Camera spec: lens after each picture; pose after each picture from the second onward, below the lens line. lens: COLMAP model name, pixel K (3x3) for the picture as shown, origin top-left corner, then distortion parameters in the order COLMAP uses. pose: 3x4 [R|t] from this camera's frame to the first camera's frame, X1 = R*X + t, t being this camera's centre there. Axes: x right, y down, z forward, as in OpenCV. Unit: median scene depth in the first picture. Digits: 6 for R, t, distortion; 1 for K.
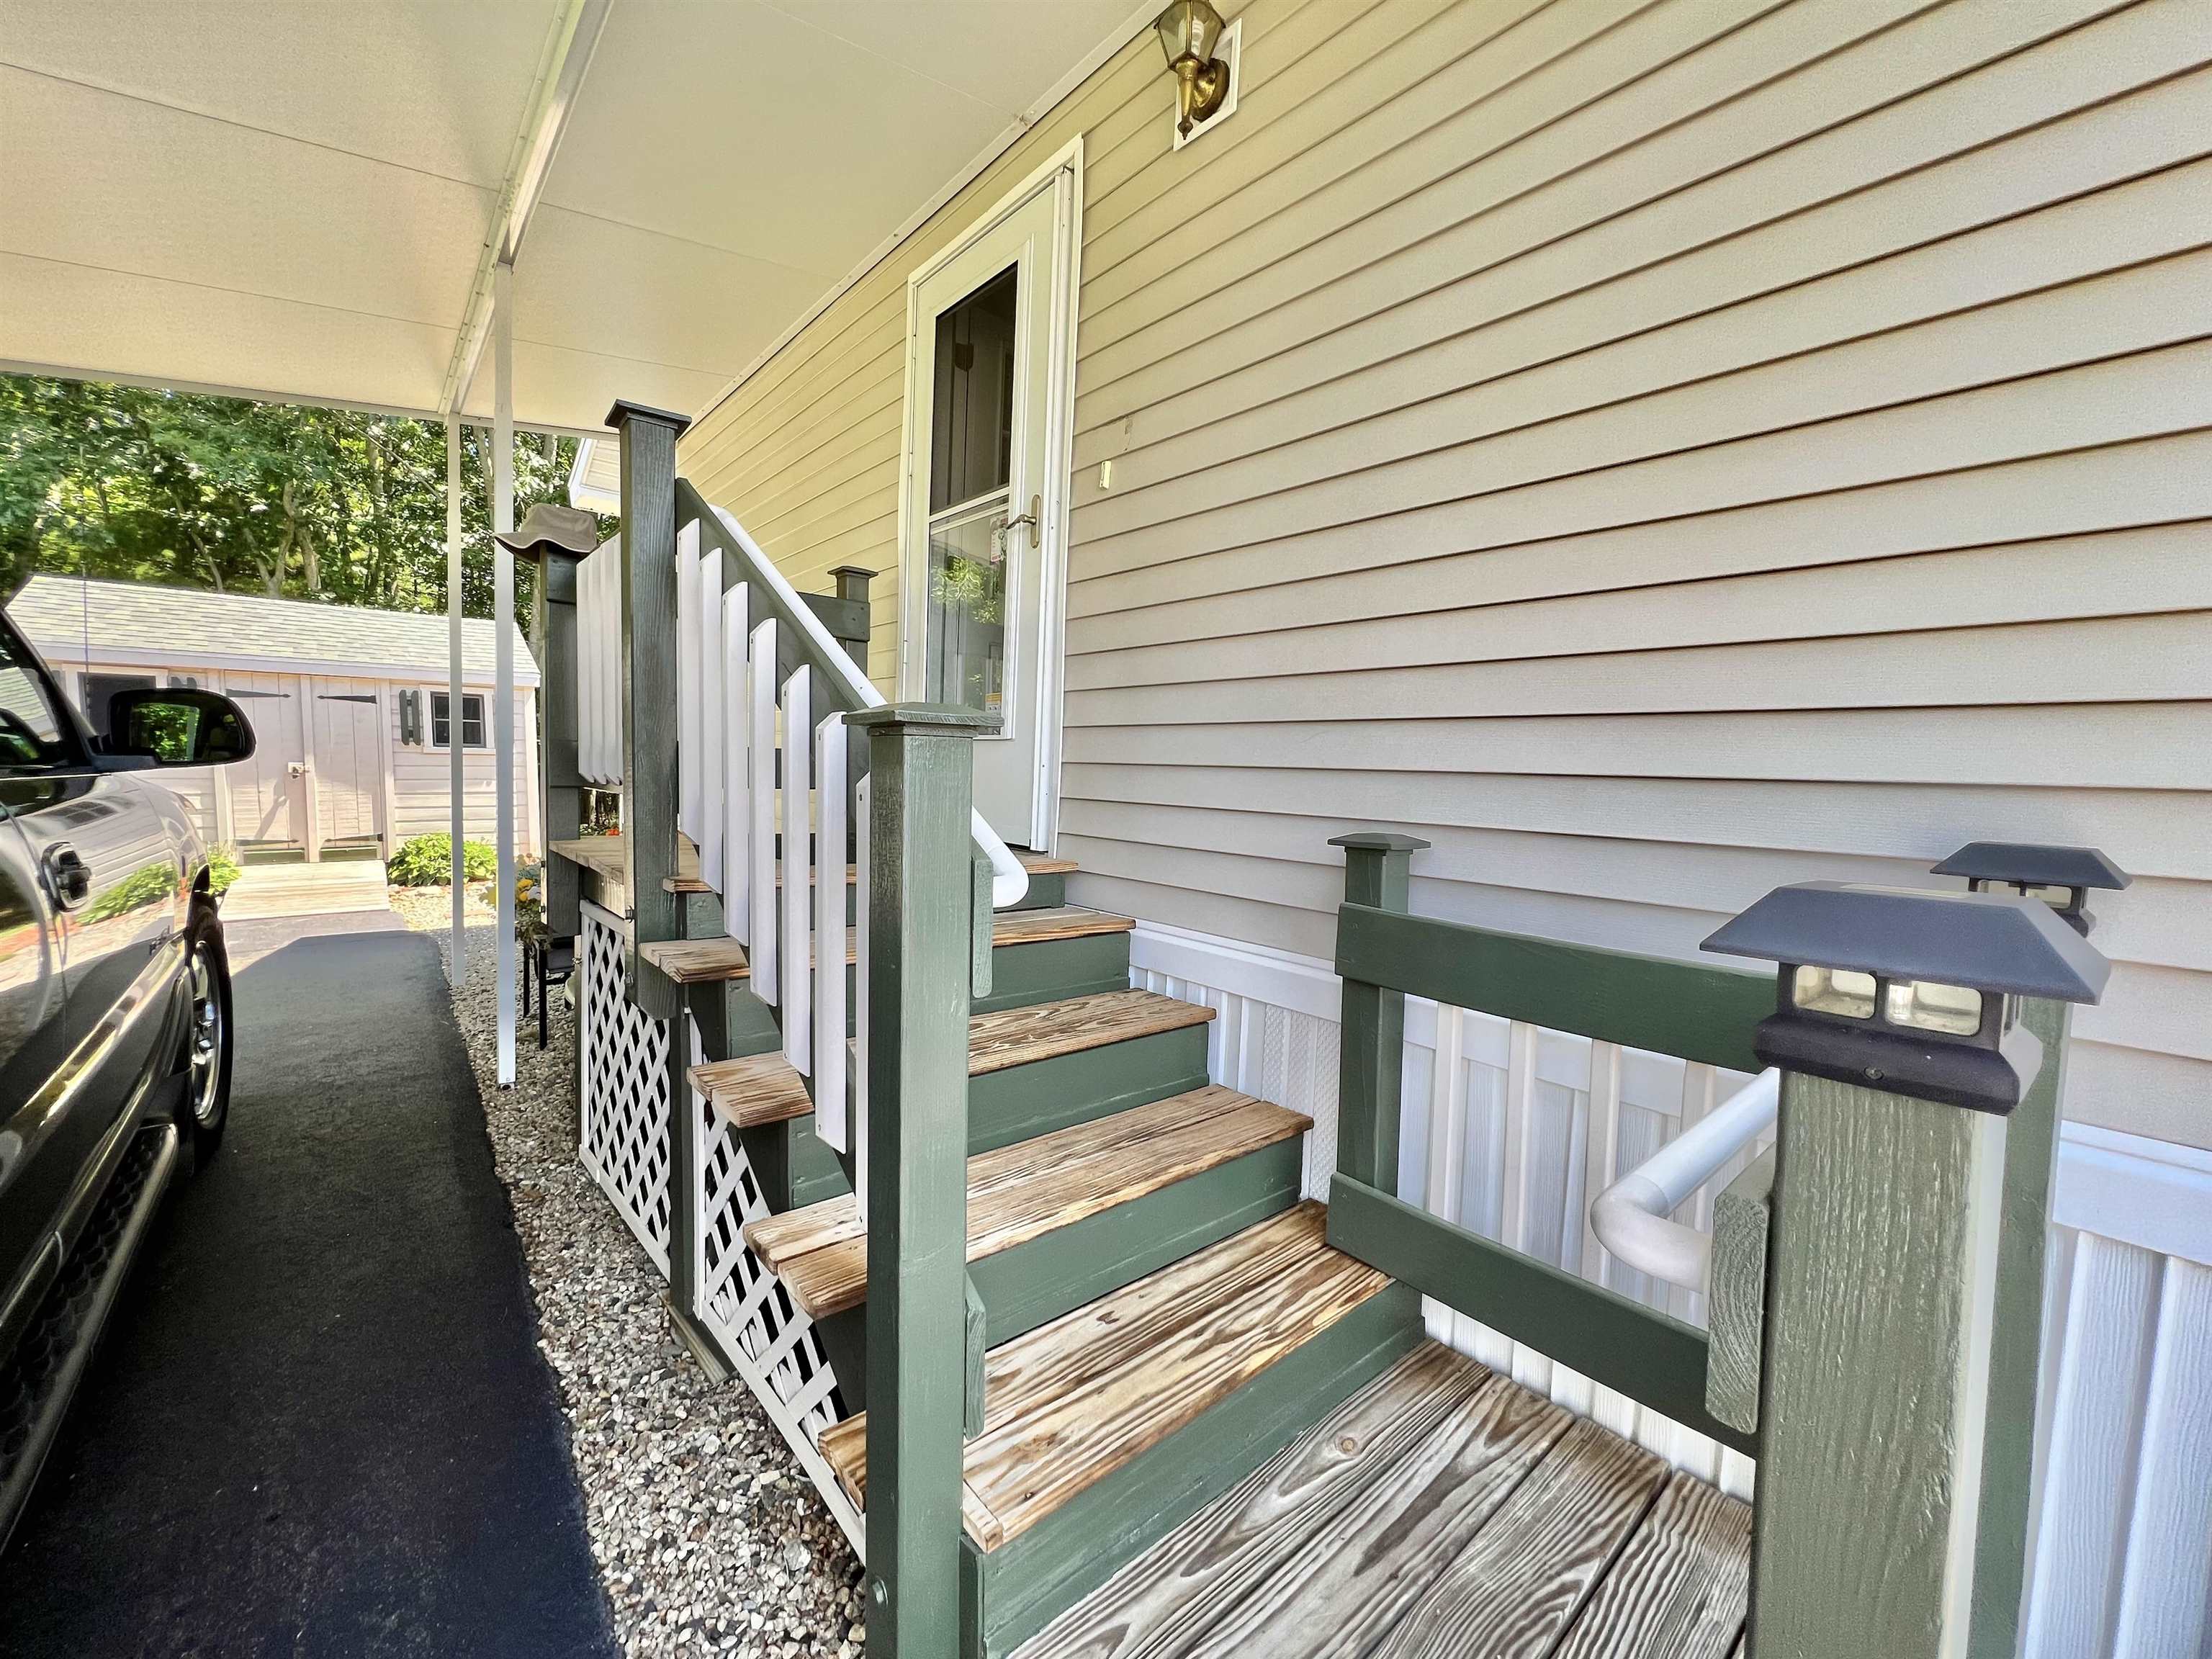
lens RADIAL K [[892.1, 0, 1112.9], [0, 892.1, 836.2], [0, 0, 1]] dist [-0.000654, 0.000466]
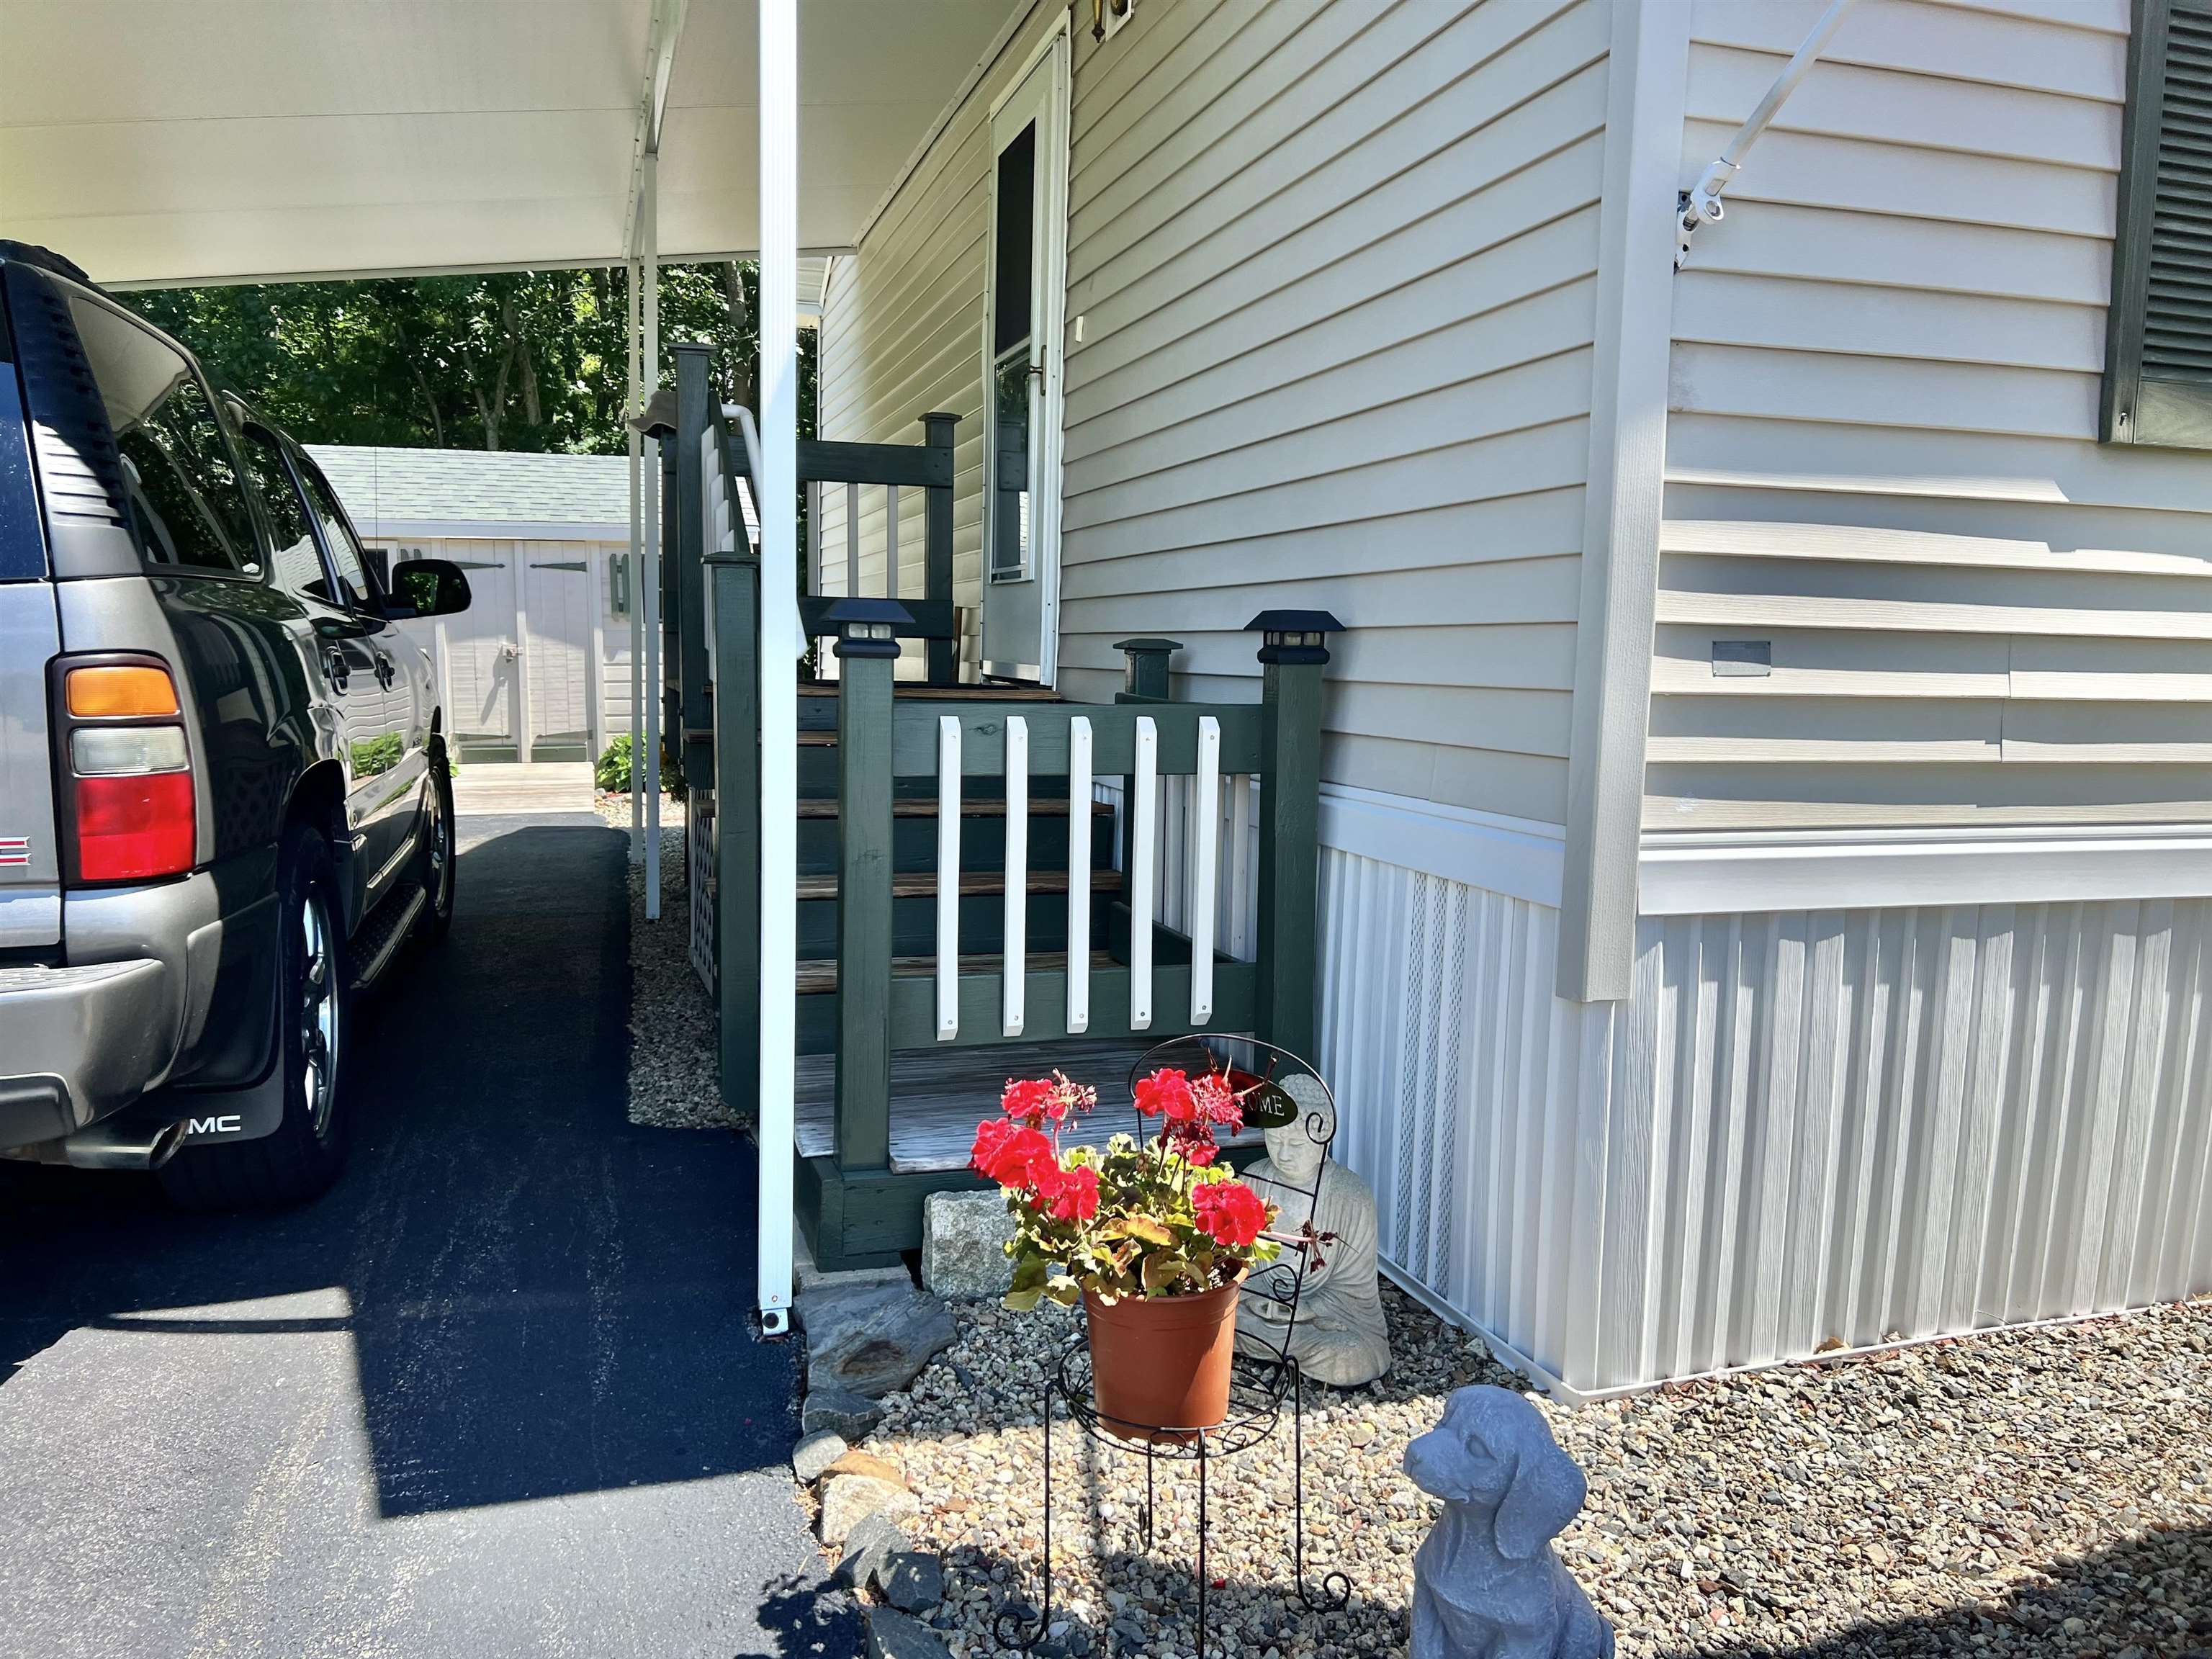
lens RADIAL K [[1677.7, 0, 1101.5], [0, 1677.7, 821.8], [0, 0, 1]] dist [0.034404, 0.000858]
pose [[0.917254, 0.022526, -0.397665, 0.281381], [-0.014677, 0.999633, 0.022772, 0.048222], [0.398032, -0.015051, 0.917248, -0.290590]]
